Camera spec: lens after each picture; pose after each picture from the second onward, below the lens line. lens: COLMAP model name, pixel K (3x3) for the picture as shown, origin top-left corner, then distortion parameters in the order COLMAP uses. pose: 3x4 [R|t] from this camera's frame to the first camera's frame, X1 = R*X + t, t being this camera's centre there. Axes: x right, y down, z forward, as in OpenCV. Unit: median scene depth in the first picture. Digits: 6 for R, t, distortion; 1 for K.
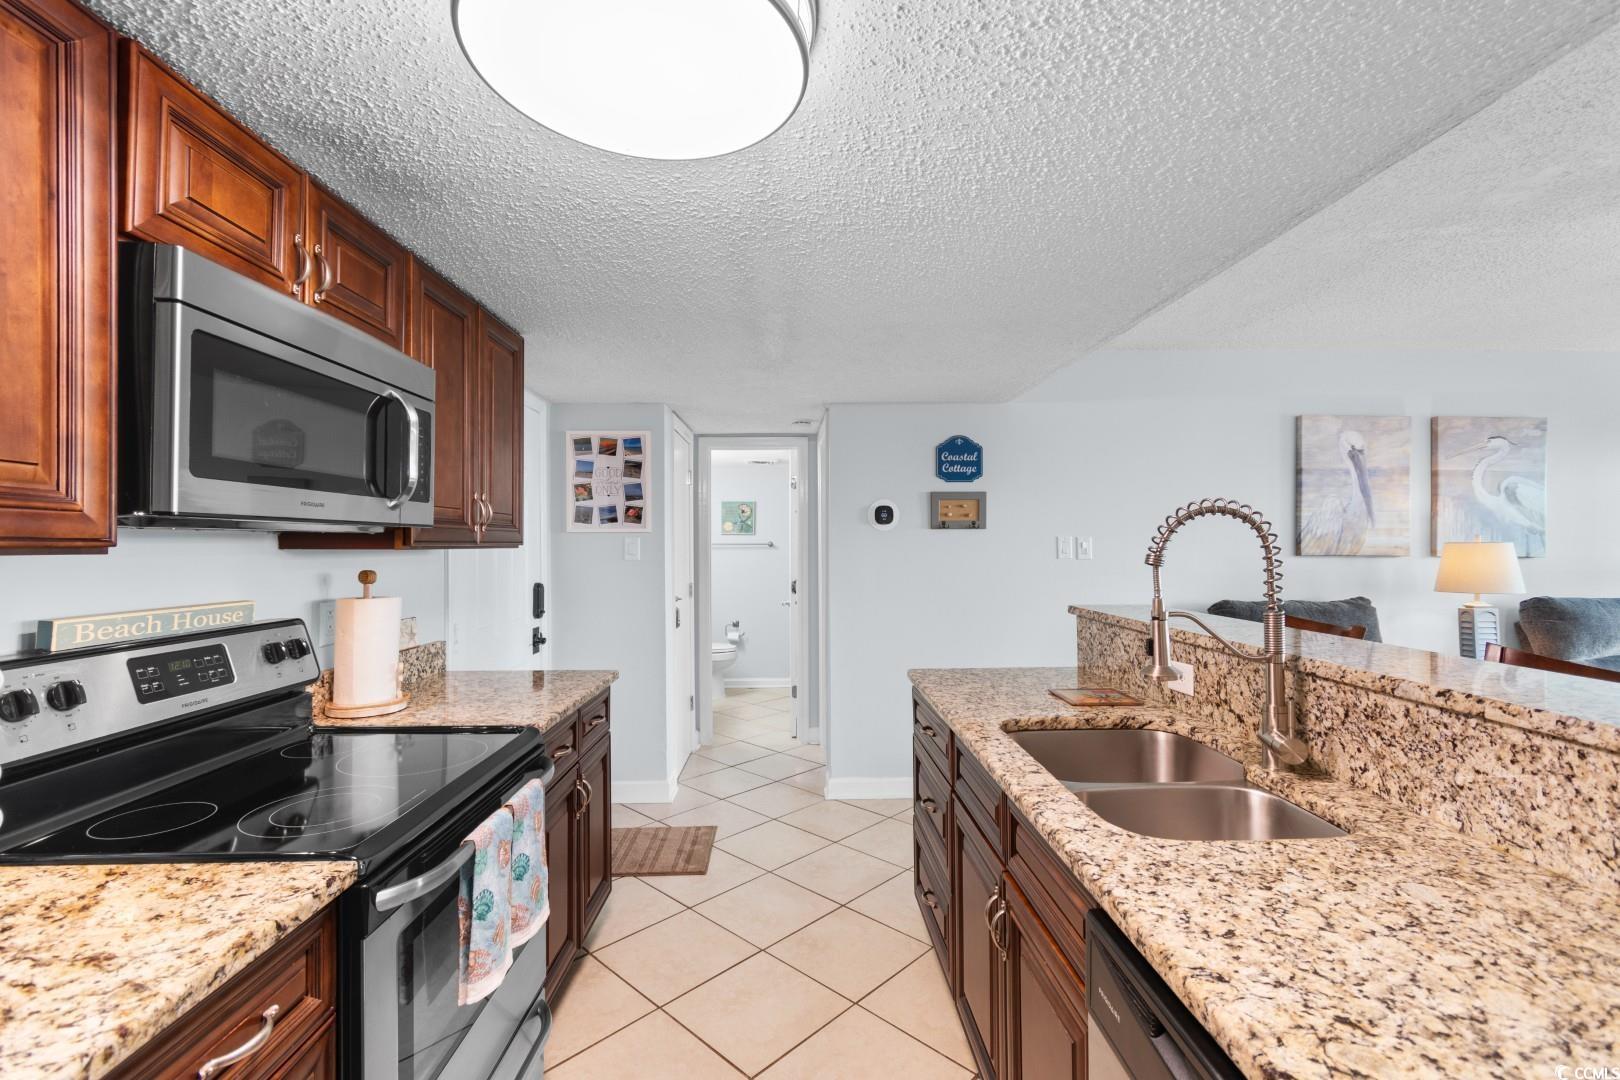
lens RADIAL K [[708.8, 0, 814.3], [0, 708.8, 545.8], [0, 0, 1]] dist [0.002831, -0.000738]
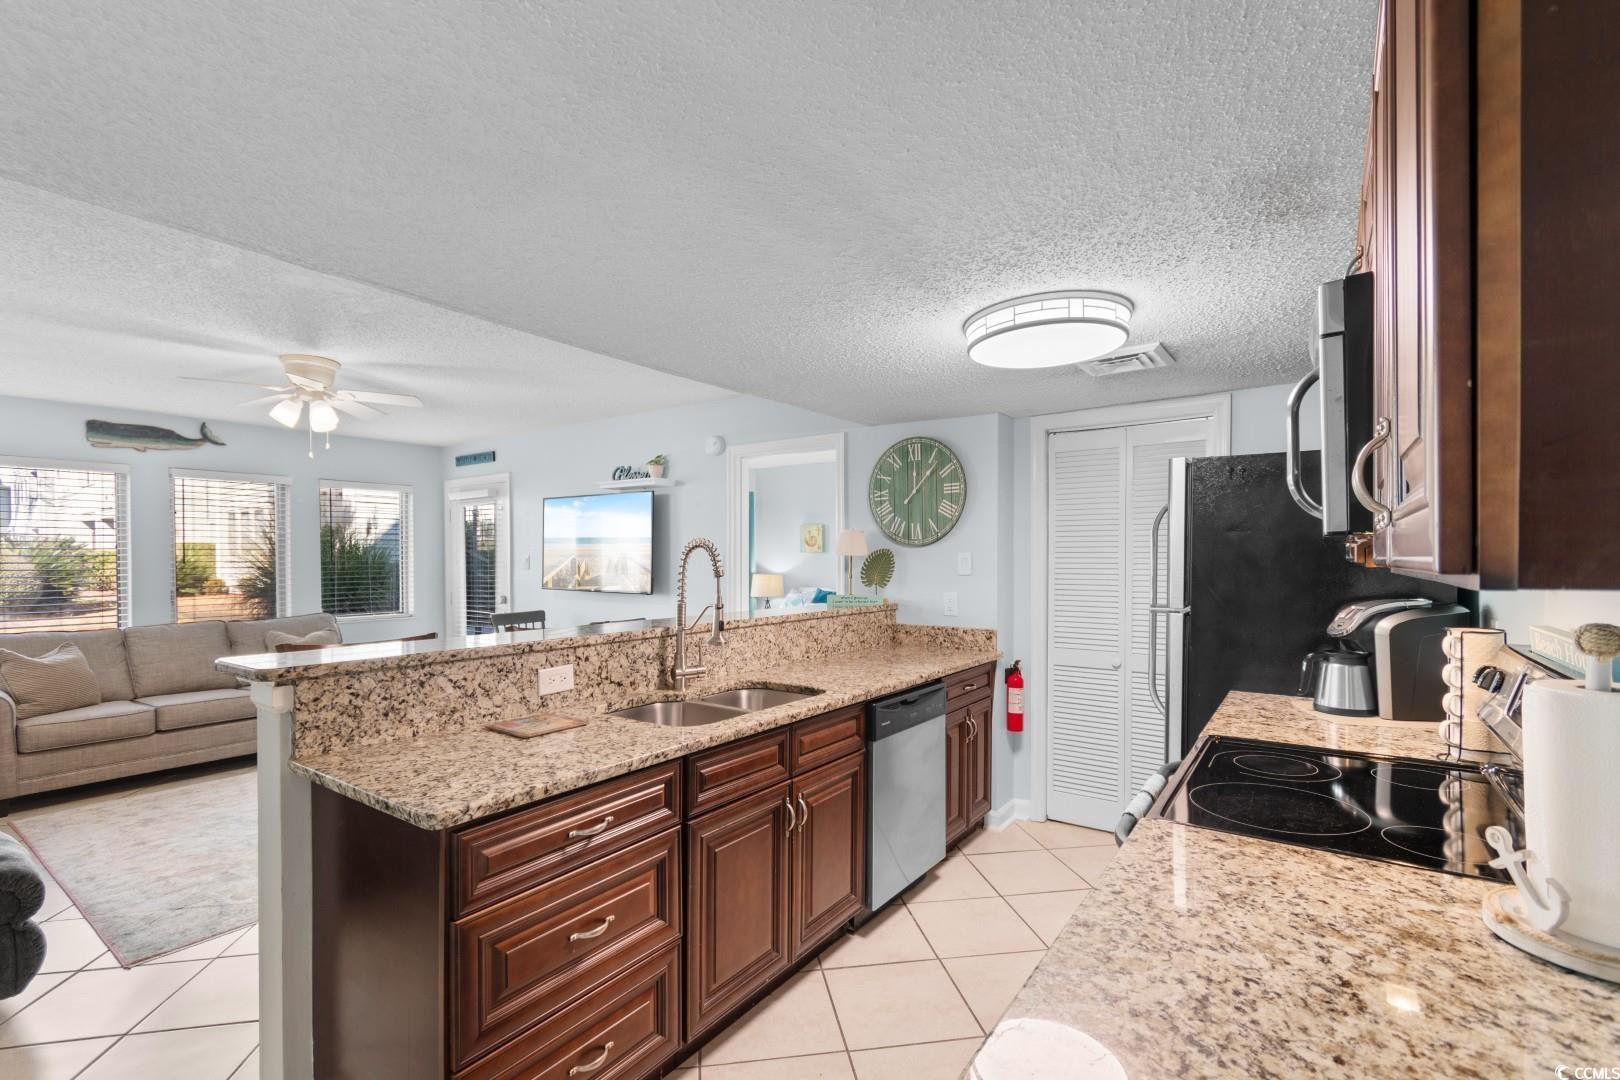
lens RADIAL K [[718.8, 0, 811.2], [0, 718.8, 565.6], [0, 0, 1]] dist [0.001780, -0.001051]
pose [[-0.797871, 0.002008, 0.602824, -0.263155], [0.007905, 0.999943, 0.007131, -0.003575], [-0.602776, 0.010455, -0.797842, 0.839211]]
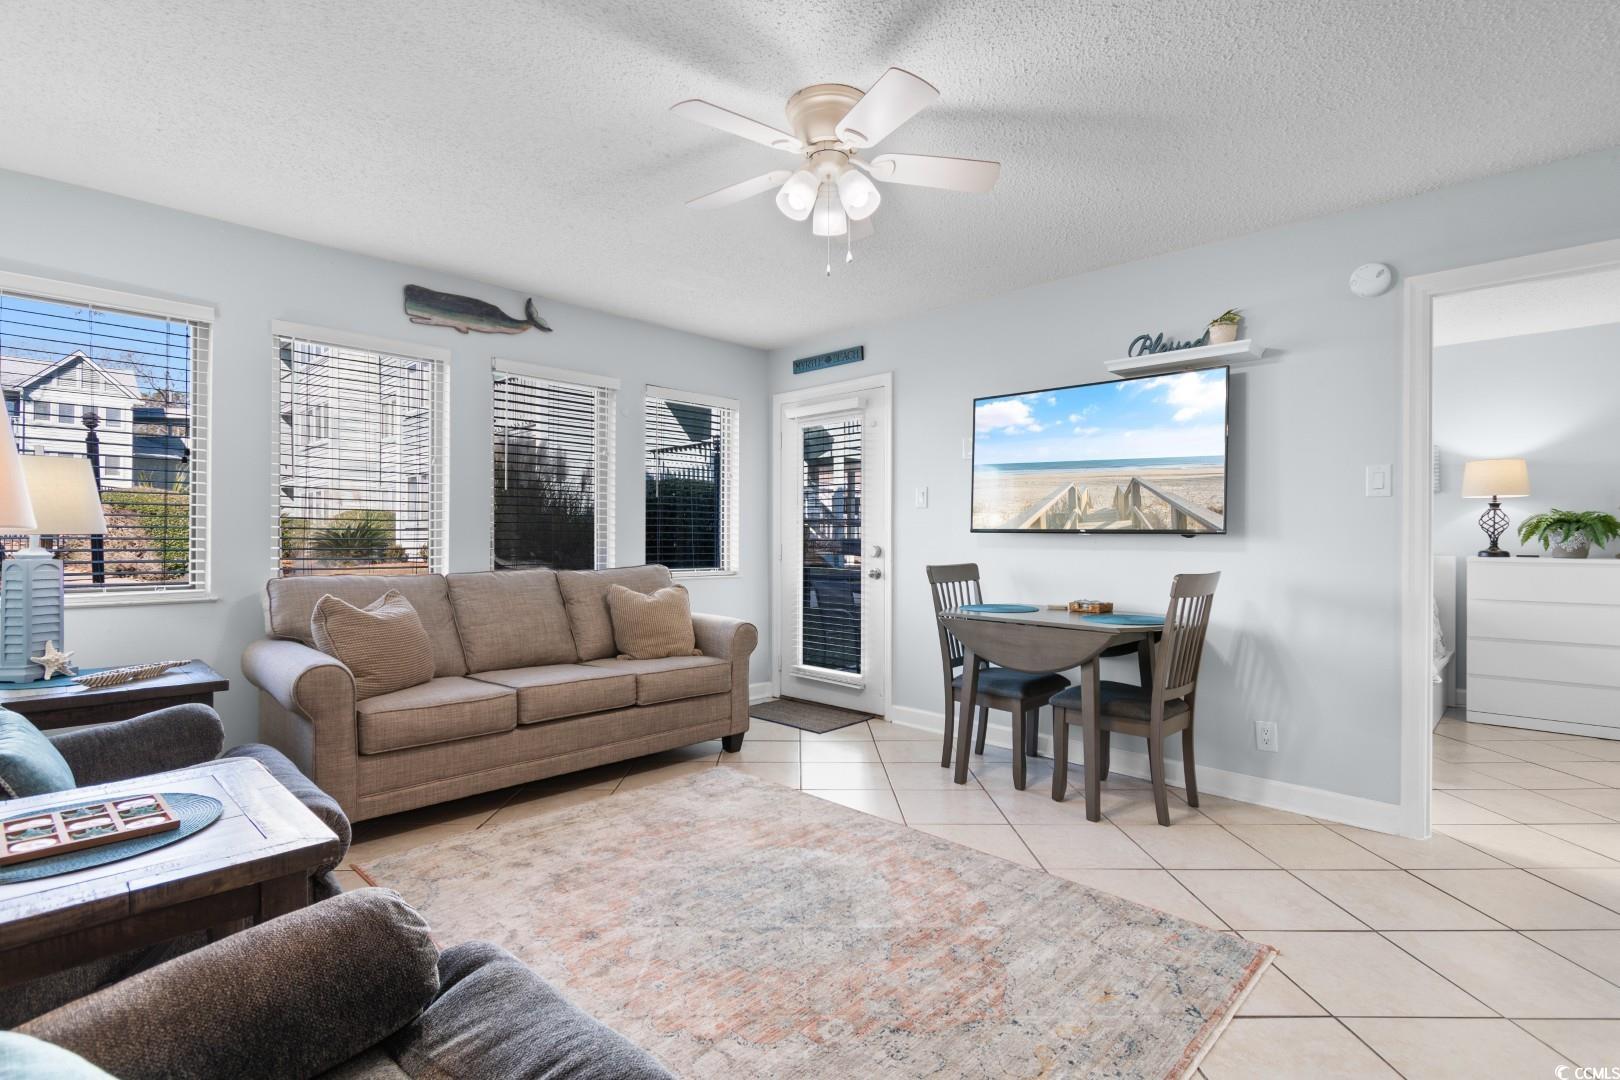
lens RADIAL K [[765.0, 0, 814.1], [0, 765.0, 537.4], [0, 0, 1]] dist [0.000387, -0.001199]
pose [[-0.694927, 0.002632, 0.719075, 0.460411], [-0.001575, 0.999985, -0.005182, 0.064606], [-0.719078, -0.004733, -0.694913, 0.896430]]
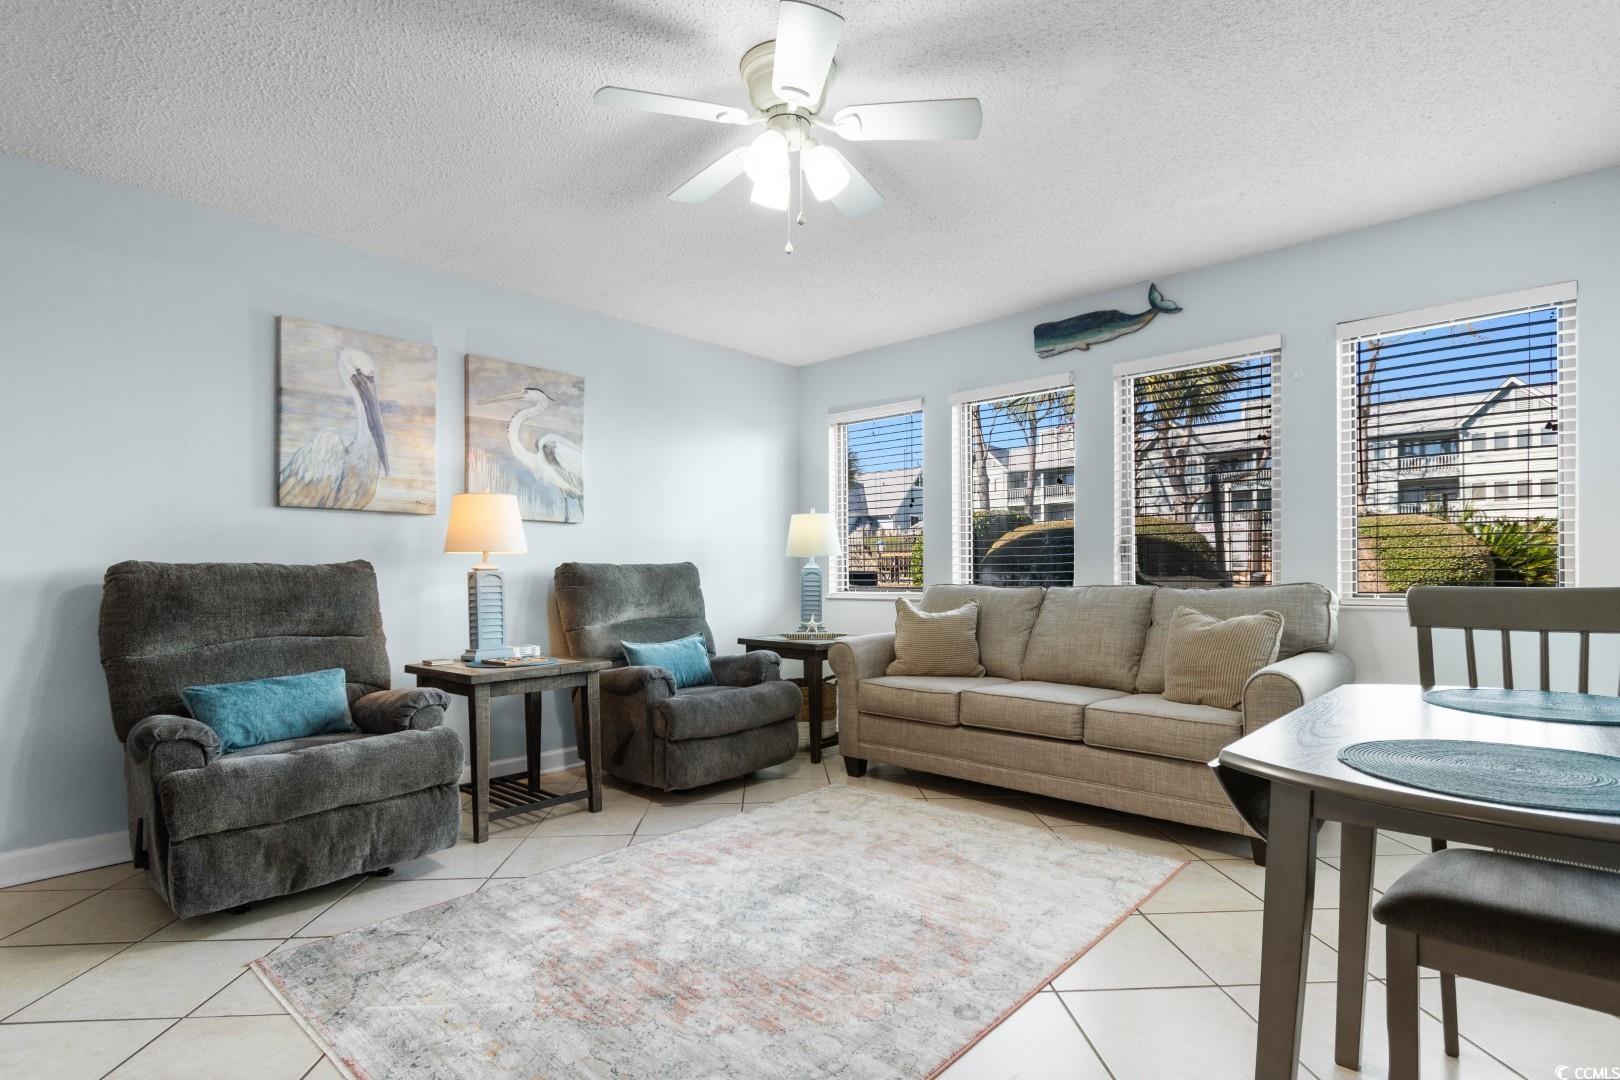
lens RADIAL K [[801.1, 0, 813.6], [0, 801.1, 573.0], [0, 0, 1]] dist [0.001206, -0.000542]
pose [[0.694687, -0.001909, 0.719310, 0.485563], [0.003347, 0.999994, -0.000579, 0.087253], [-0.719305, 0.002810, 0.694689, 0.031213]]
